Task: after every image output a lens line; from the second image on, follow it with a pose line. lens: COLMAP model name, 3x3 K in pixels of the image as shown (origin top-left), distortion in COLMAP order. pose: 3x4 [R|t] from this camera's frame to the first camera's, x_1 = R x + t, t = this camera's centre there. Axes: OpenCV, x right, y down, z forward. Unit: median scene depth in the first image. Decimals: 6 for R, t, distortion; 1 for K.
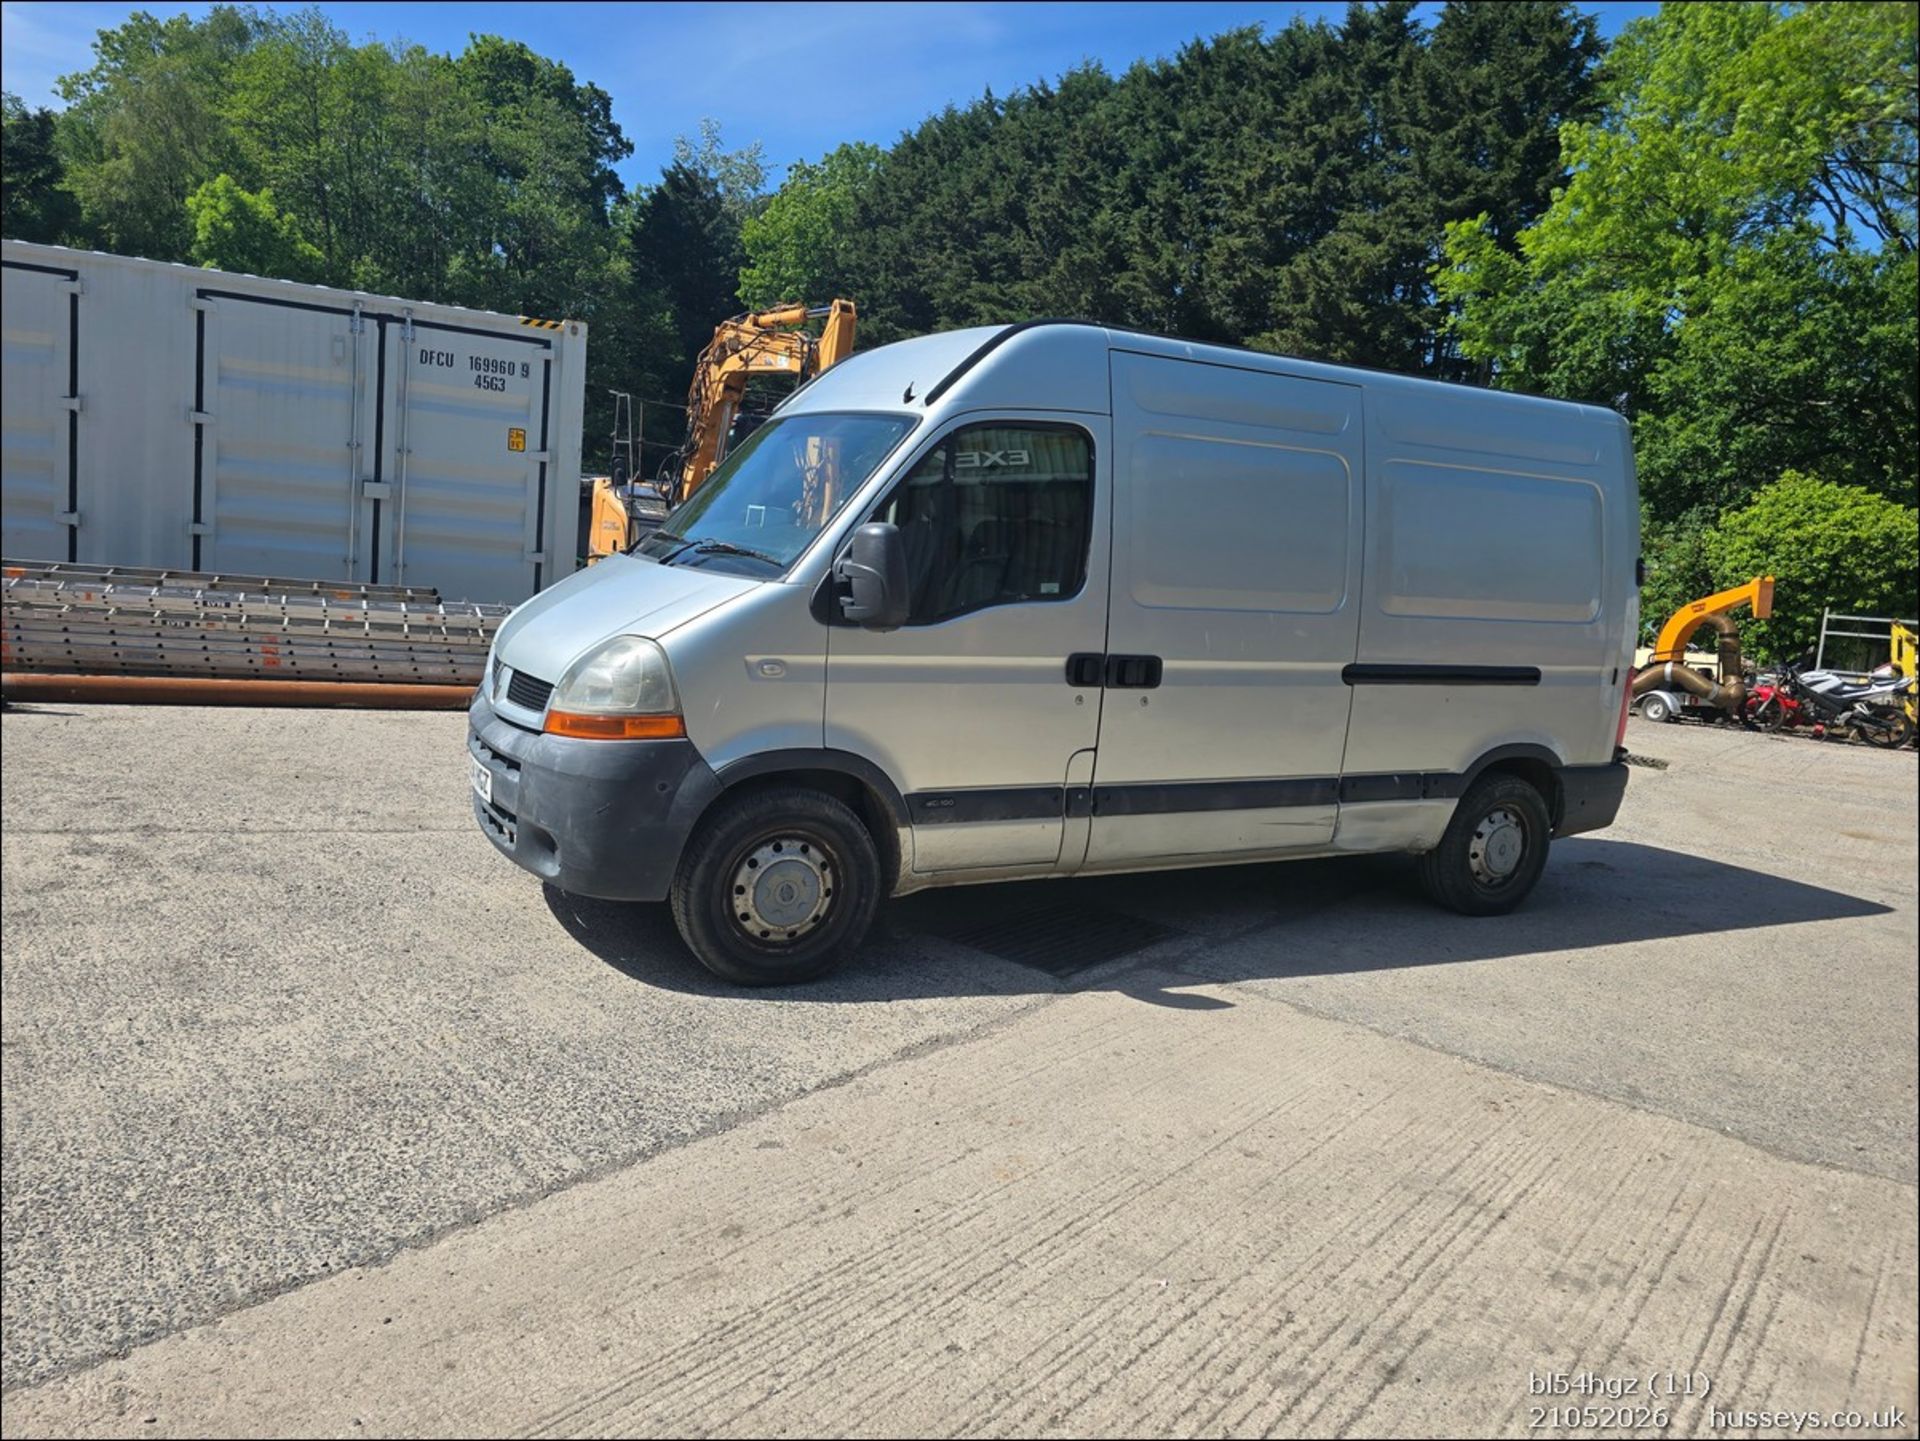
lens RADIAL K [[1291.4, 0, 975.2], [0, 1291.4, 682.5], [0, 0, 1]] dist [0.069292, -0.051621]
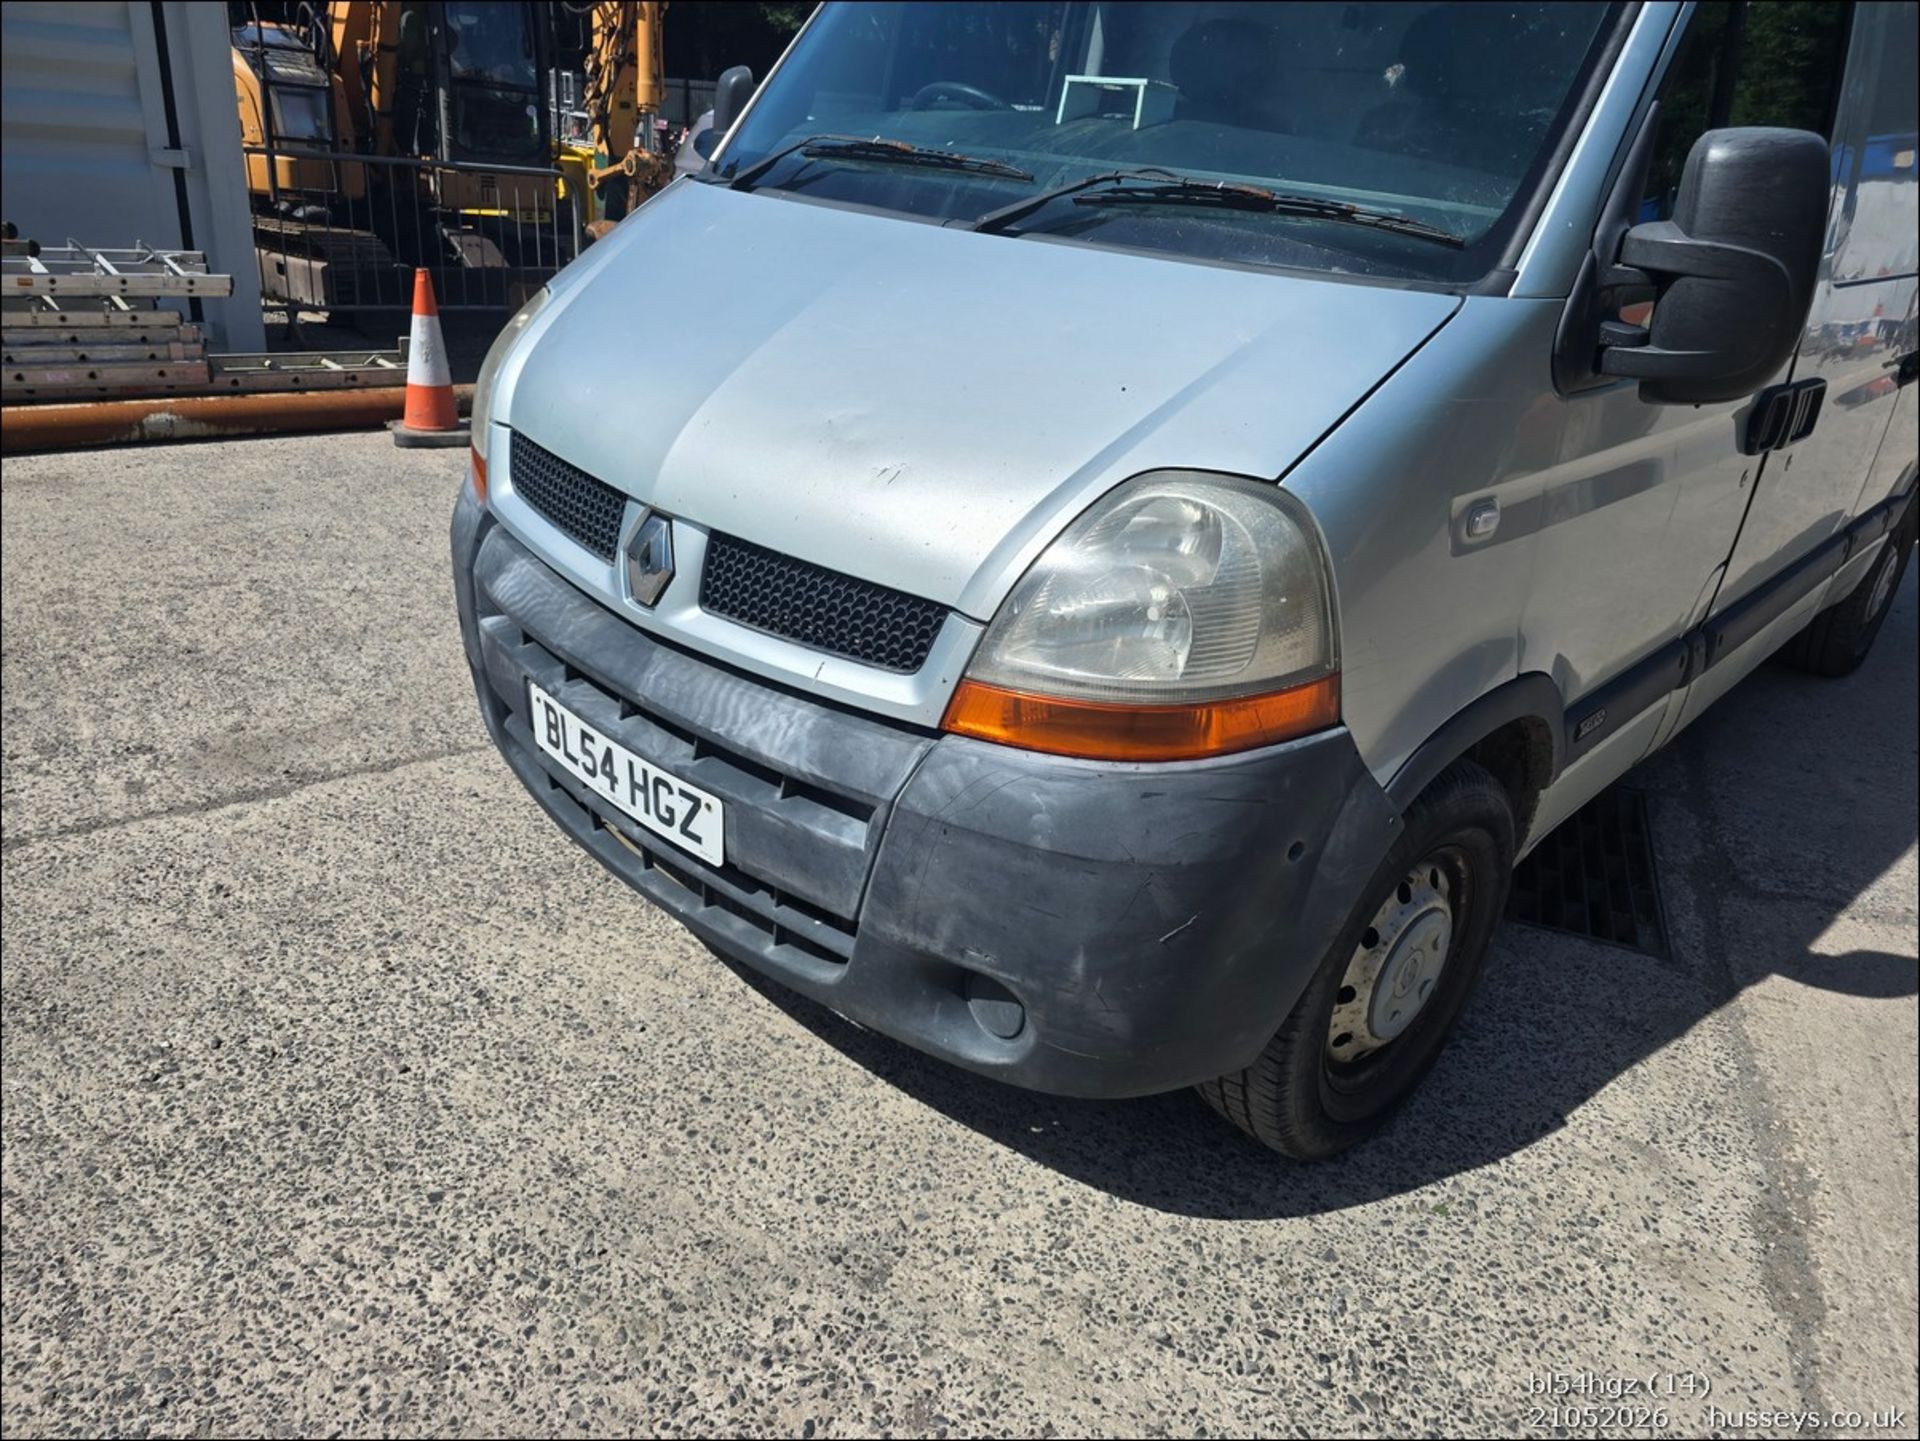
lens RADIAL K [[1315.0, 0, 981.8], [0, 1315.0, 664.2], [0, 0, 1]] dist [0.070394, -0.049227]
pose [[0.955085, -0.114592, 0.273278, -0.104023], [0.032944, 0.957548, 0.286385, -0.022721], [-0.294494, -0.264520, 0.918315, 0.157517]]
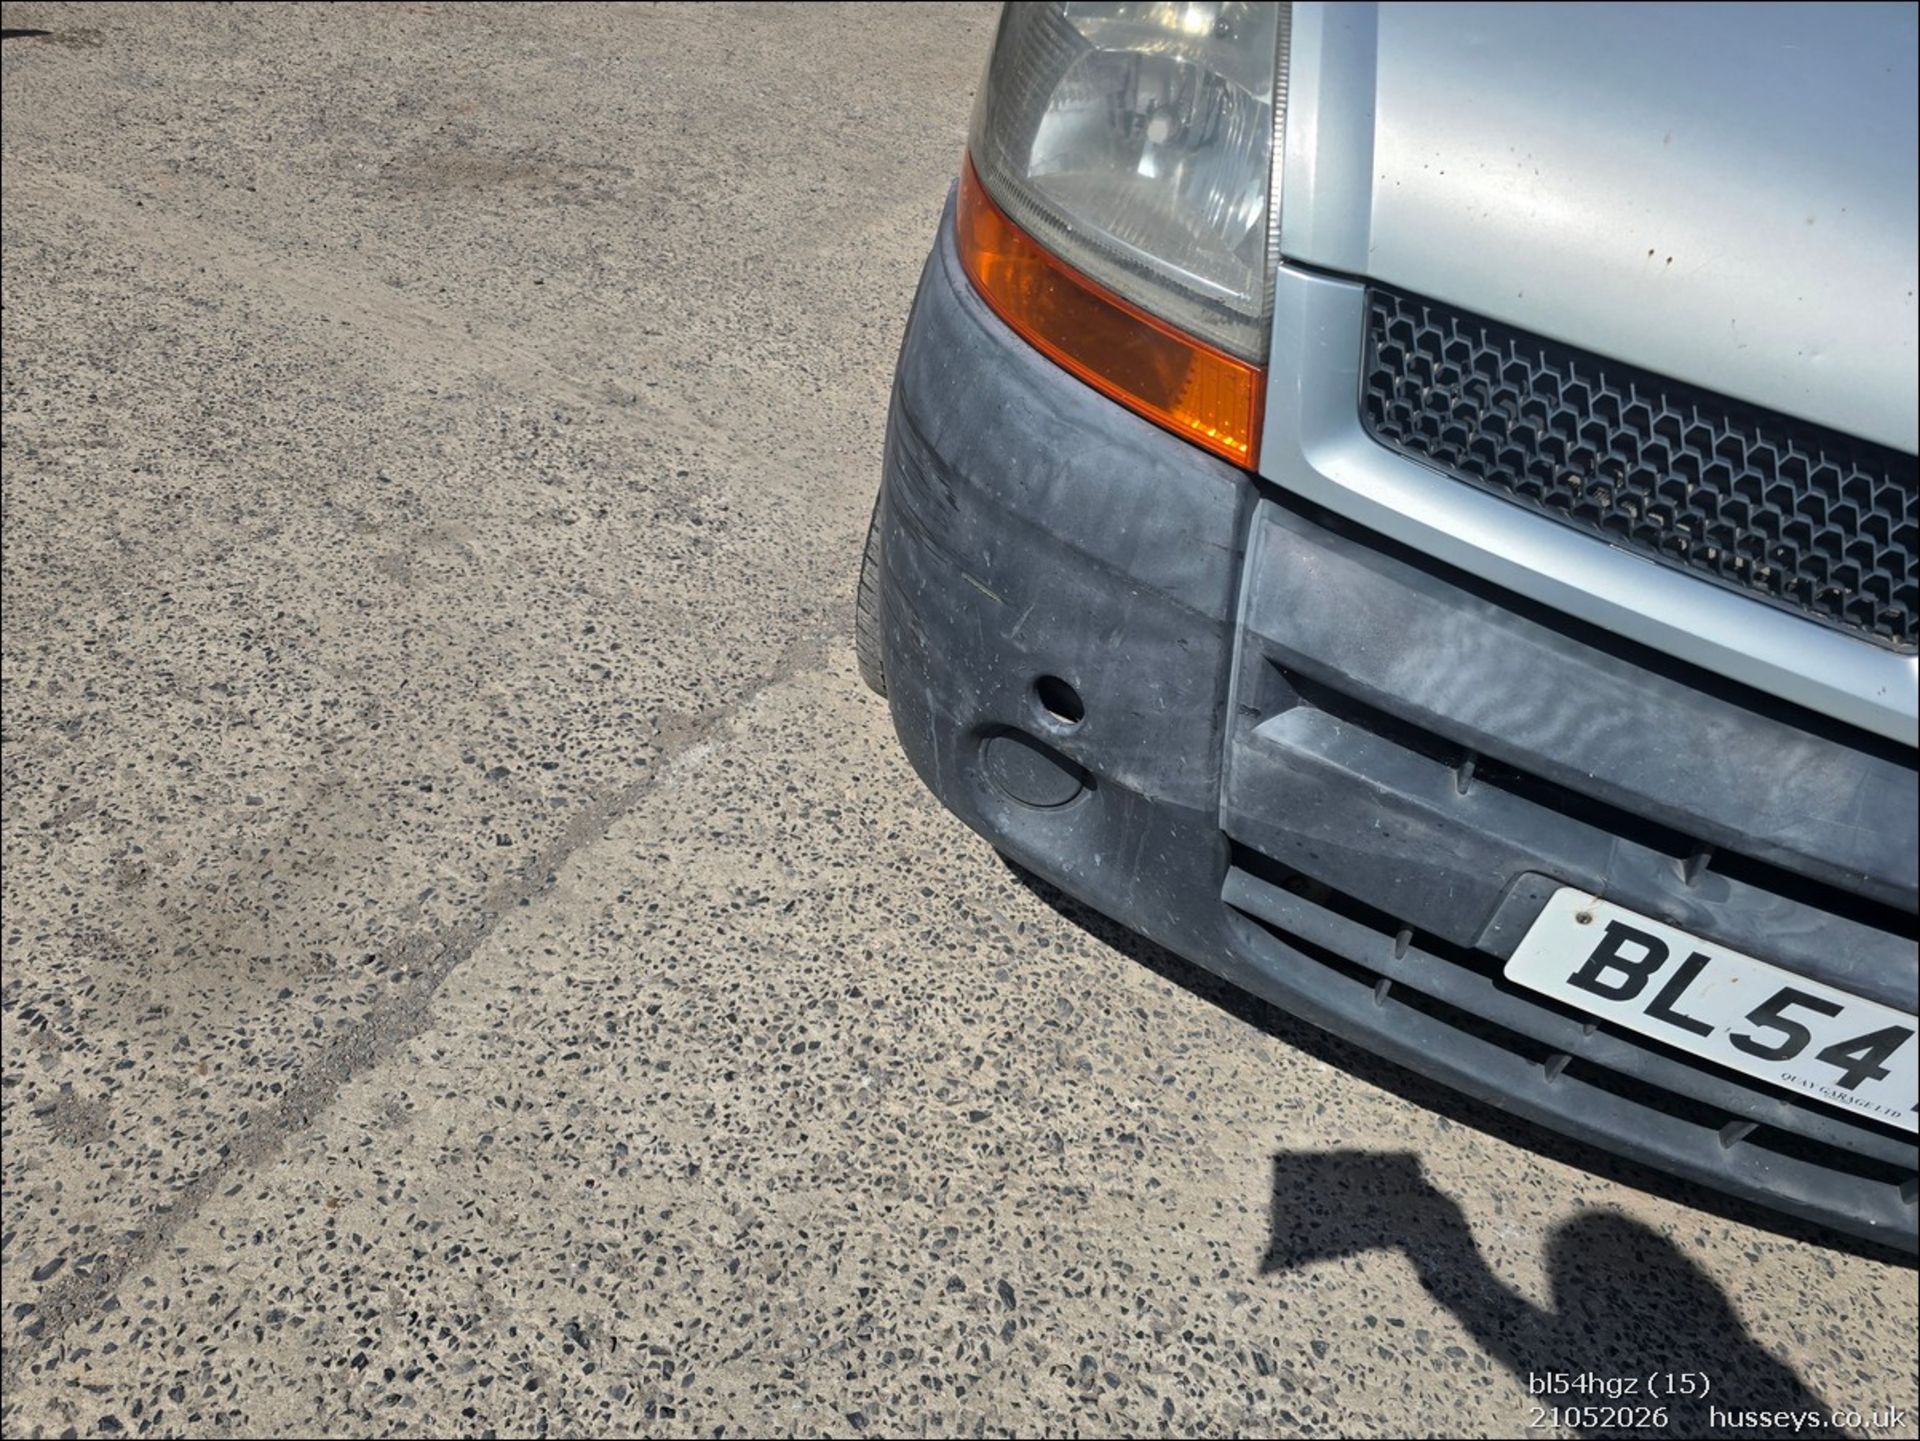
lens RADIAL K [[1314.7, 0, 958.7], [0, 1314.7, 697.8], [0, 0, 1]] dist [0.047578, -0.050200]
pose [[0.715317, -0.396663, 0.575309, -0.159498], [-0.033307, 0.802992, 0.595058, -0.026506], [-0.698006, -0.444817, 0.561183, 0.274901]]
